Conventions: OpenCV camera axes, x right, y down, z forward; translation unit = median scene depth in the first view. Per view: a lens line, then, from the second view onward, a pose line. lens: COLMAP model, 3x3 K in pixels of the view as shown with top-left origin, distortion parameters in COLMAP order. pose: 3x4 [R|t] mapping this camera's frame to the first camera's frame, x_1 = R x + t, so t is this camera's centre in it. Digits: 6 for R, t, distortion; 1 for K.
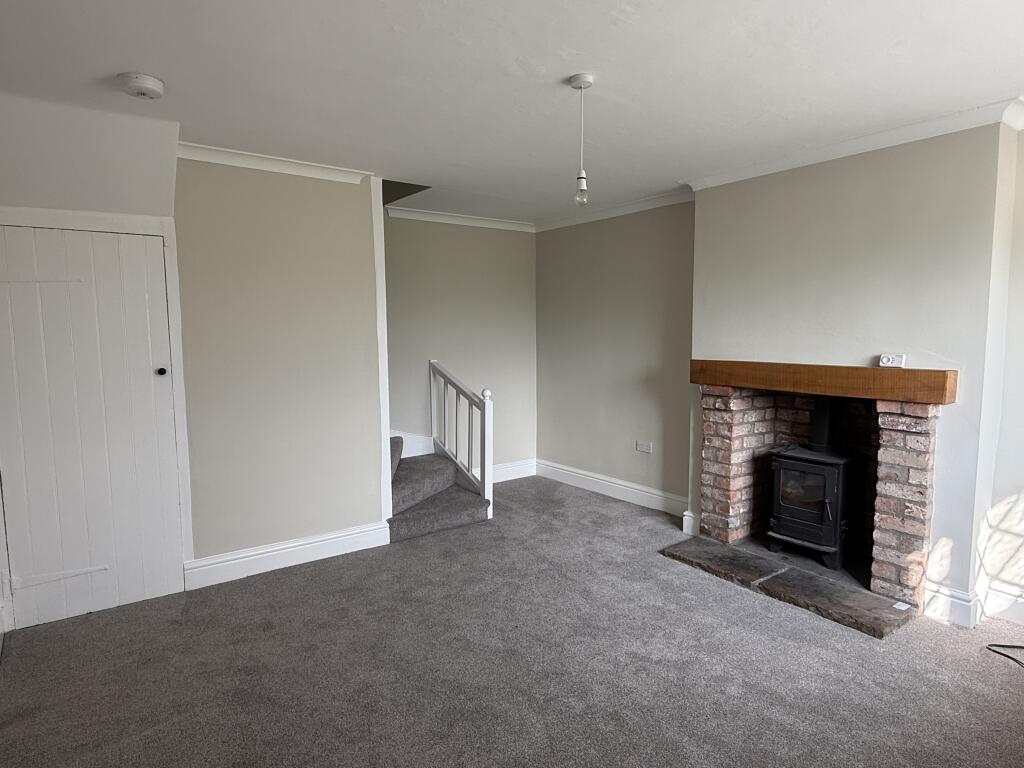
lens RADIAL K [[587.7, 0, 507.0], [0, 587.7, 385.8], [0, 0, 1]] dist [0.003679, 0.001762]
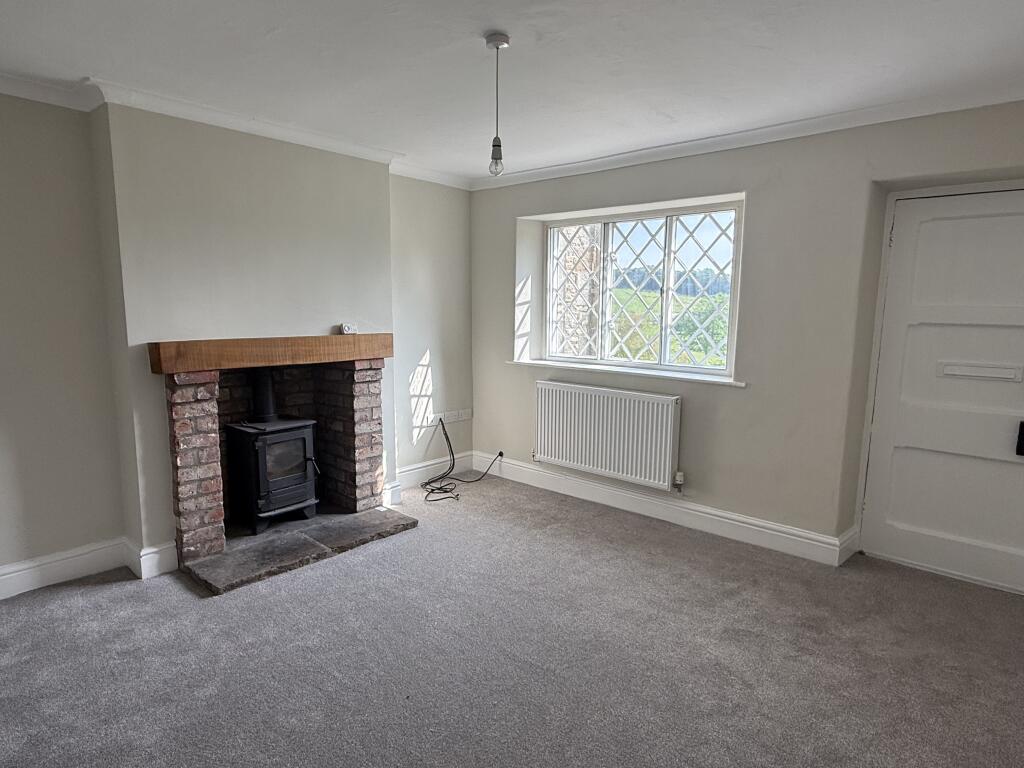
lens RADIAL K [[587.7, 0, 507.0], [0, 587.7, 385.8], [0, 0, 1]] dist [0.003679, 0.001762]
pose [[-0.201666, -0.133369, 0.970332, -0.631693], [0.085621, 0.984493, 0.153110, -0.083619], [-0.975705, 0.113958, -0.187120, 0.891144]]
